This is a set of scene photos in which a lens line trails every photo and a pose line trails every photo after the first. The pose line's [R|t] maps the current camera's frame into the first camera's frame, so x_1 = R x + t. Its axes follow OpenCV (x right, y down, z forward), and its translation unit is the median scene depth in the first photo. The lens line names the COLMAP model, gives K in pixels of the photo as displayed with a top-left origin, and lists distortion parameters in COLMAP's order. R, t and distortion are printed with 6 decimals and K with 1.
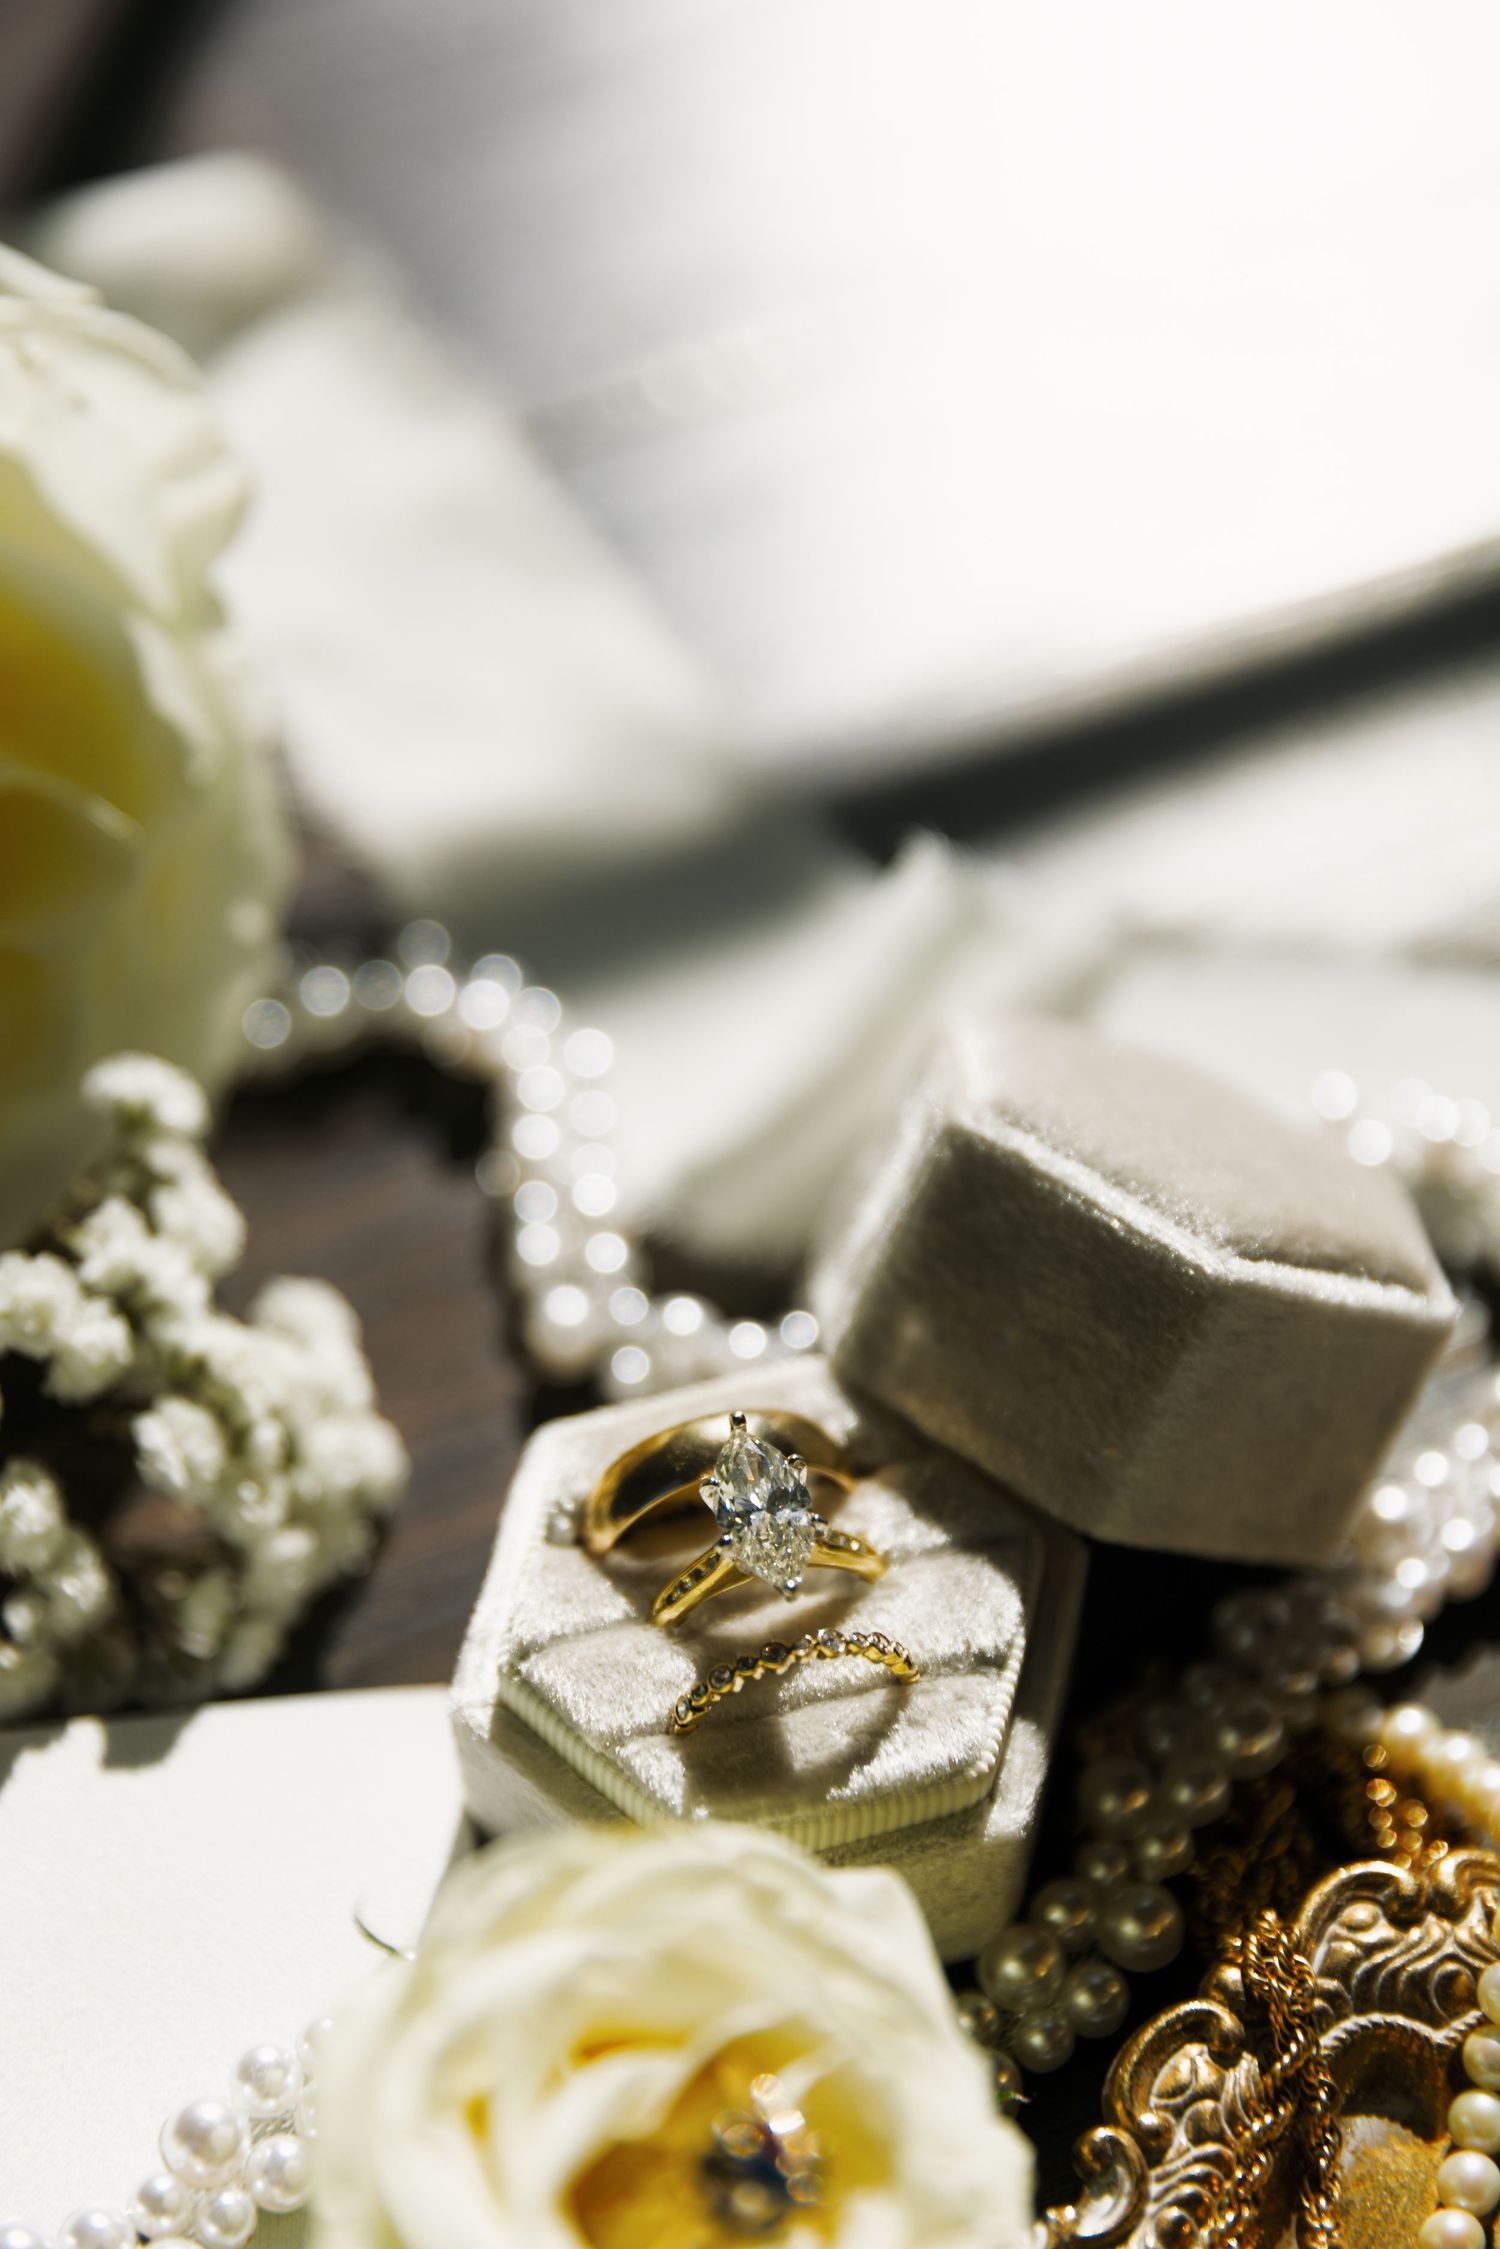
lens RADIAL K [[3732.9, 0, 750.0], [0, 3732.9, 1124.5], [0, 0, 1]] dist [0.006204, -0.098572]
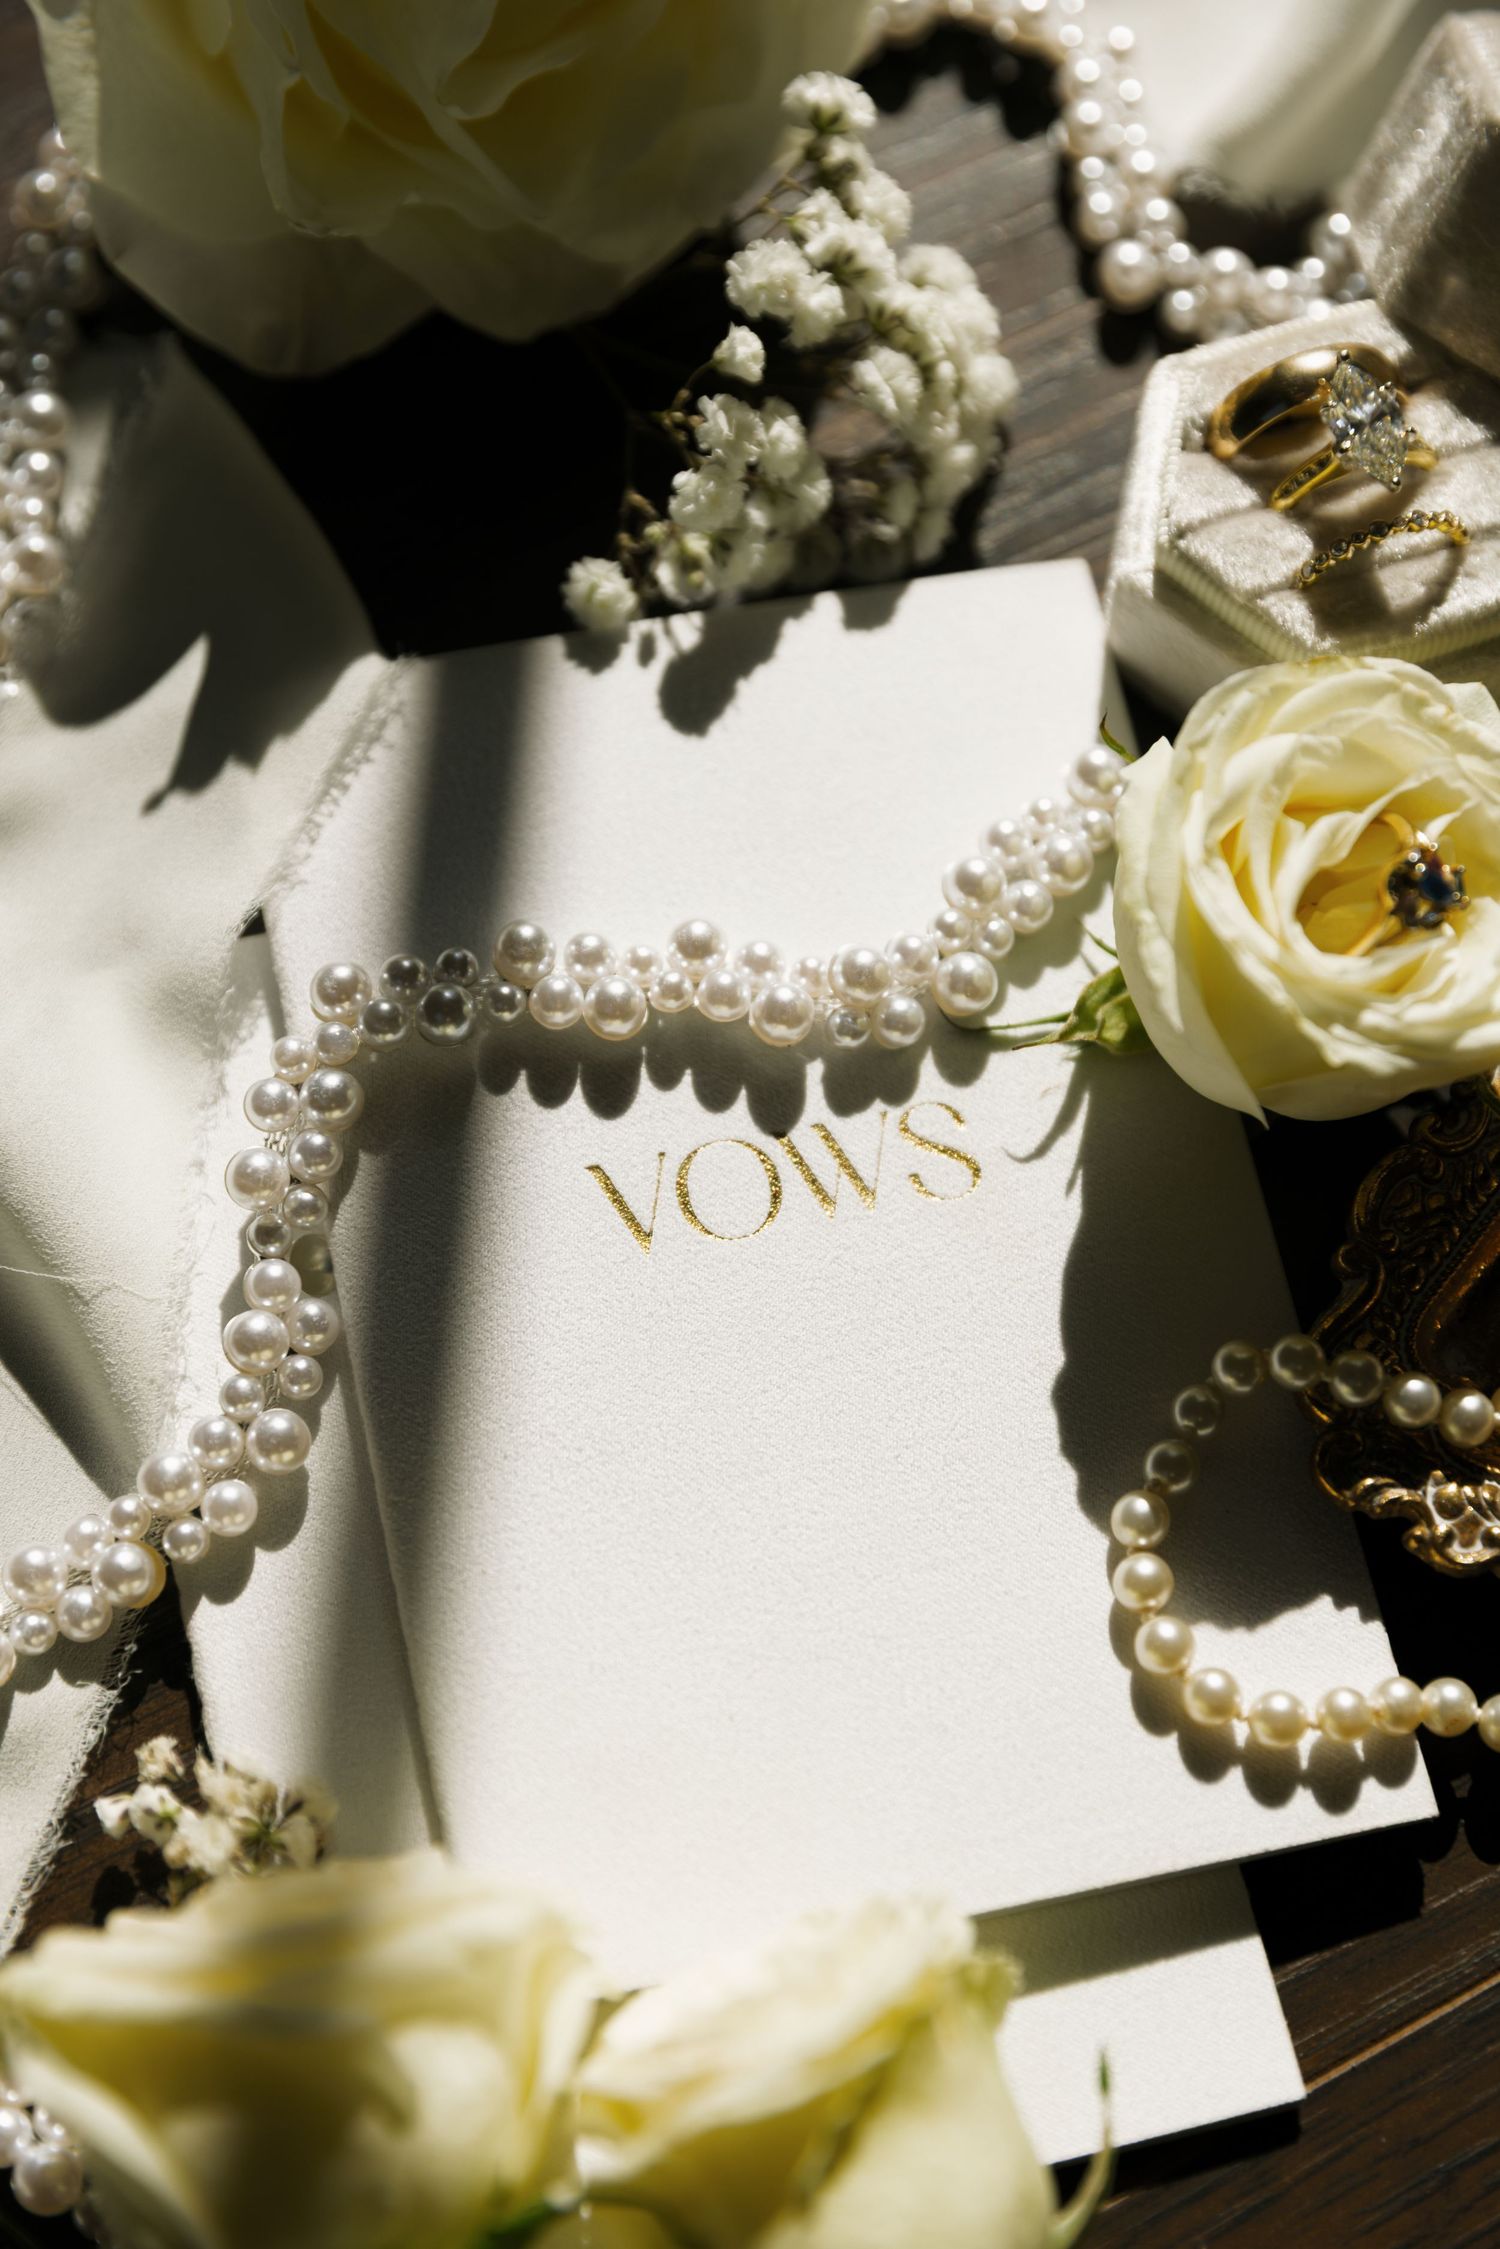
lens RADIAL K [[4144.3, 0, 750.0], [0, 4144.3, 1124.5], [0, 0, 1]] dist [0.024060, 0.145866]
pose [[0.997928, -0.040107, 0.050319, -0.301986], [0.022999, 0.952651, 0.303196, -0.116011], [-0.060097, -0.301410, 0.951599, -0.499627]]
